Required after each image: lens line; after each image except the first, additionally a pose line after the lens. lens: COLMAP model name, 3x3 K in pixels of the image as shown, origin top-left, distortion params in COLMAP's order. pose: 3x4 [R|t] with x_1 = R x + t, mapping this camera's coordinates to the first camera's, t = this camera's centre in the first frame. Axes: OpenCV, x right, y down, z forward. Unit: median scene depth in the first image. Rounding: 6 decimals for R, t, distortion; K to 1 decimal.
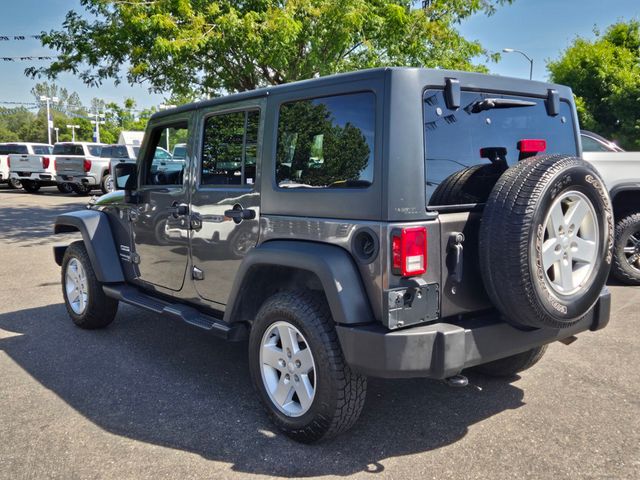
lens RADIAL K [[656.1, 0, 325.9], [0, 656.1, 239.9], [0, 0, 1]] dist [0.053323, -0.004338]
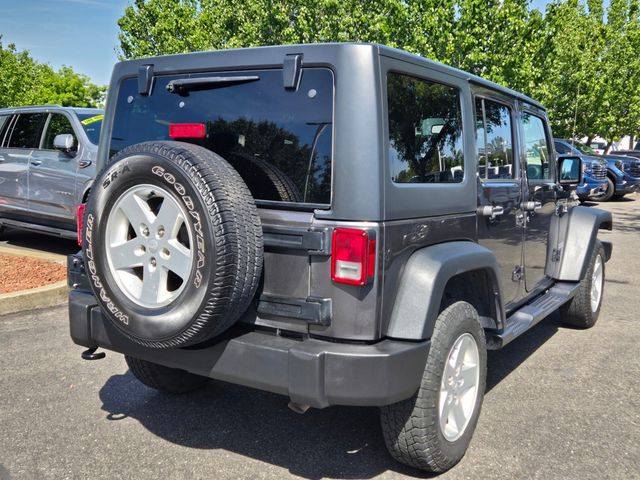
lens RADIAL K [[653.5, 0, 322.7], [0, 653.5, 229.1], [0, 0, 1]] dist [0.064710, -0.009098]
pose [[0.307898, 0.120336, -0.943778, 1.187479], [-0.134242, 0.987540, 0.082121, -0.112007], [0.941901, 0.101409, 0.320216, 0.913200]]
